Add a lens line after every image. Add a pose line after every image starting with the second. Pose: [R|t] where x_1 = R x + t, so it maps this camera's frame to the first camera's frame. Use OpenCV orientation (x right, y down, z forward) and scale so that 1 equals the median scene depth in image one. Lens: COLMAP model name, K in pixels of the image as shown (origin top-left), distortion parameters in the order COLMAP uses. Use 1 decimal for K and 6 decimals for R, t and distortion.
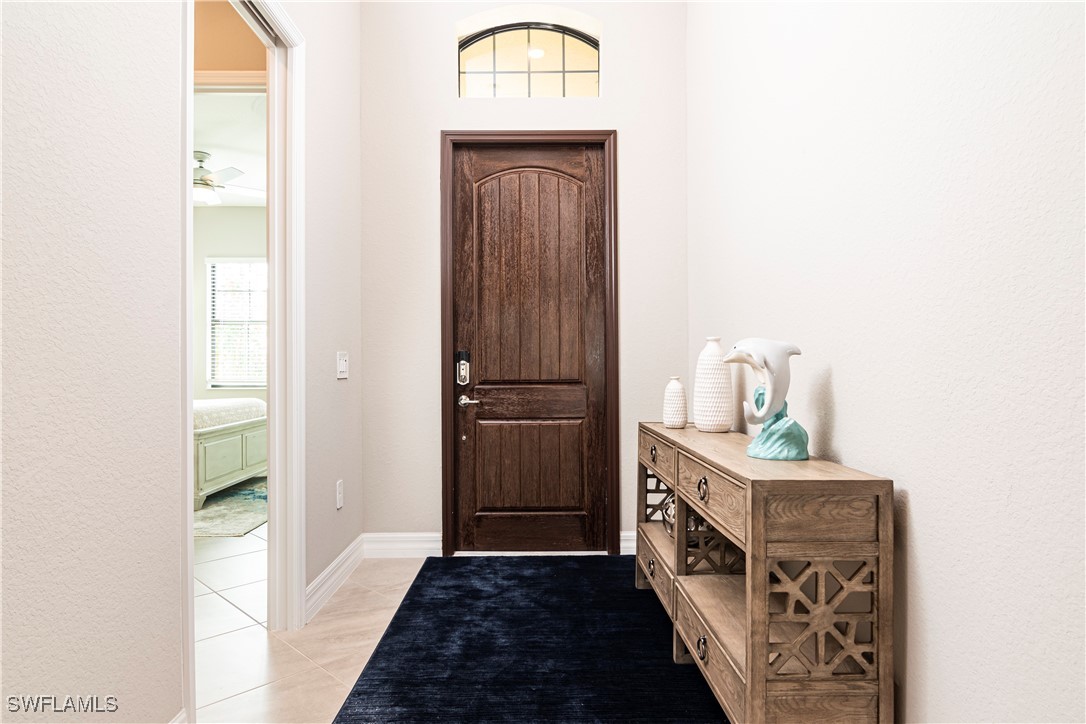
lens RADIAL K [[601.9, 0, 542.5], [0, 601.9, 363.3], [0, 0, 1]] dist [-0.003063, -0.000025]
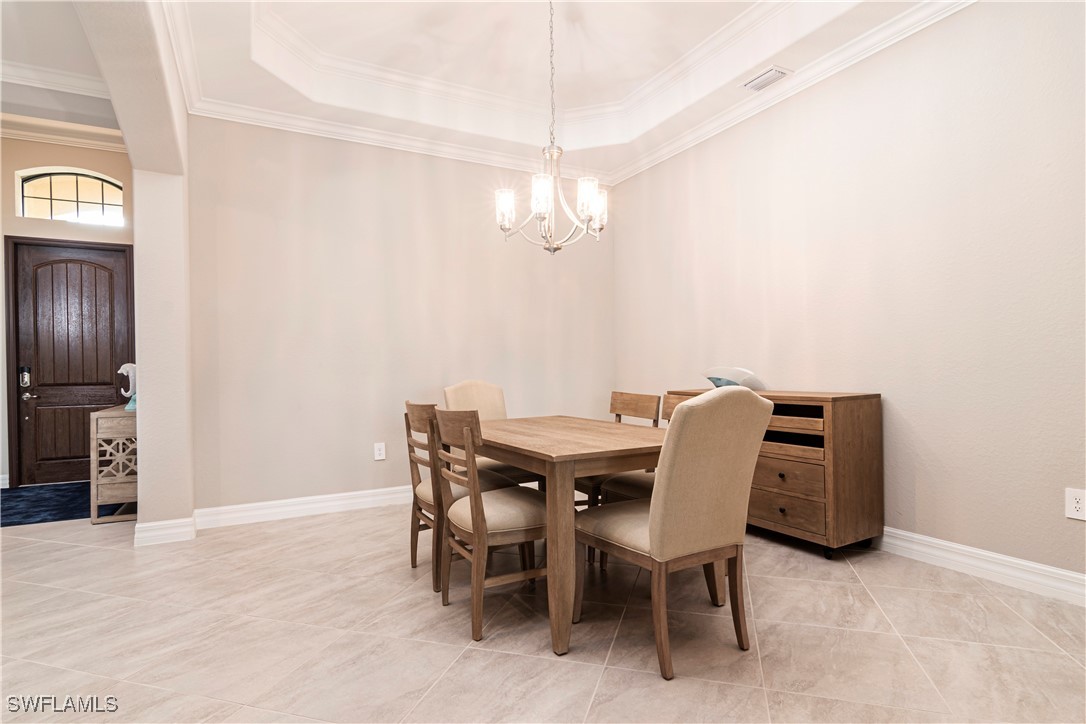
lens RADIAL K [[539.9, 0, 516.1], [0, 539.9, 375.5], [0, 0, 1]] dist [0.006131, 0.000706]
pose [[0.903074, -0.011418, 0.429333, 0.462997], [0.008193, 0.999923, 0.009360, 0.001358], [-0.429407, -0.004935, 0.903098, -0.977118]]
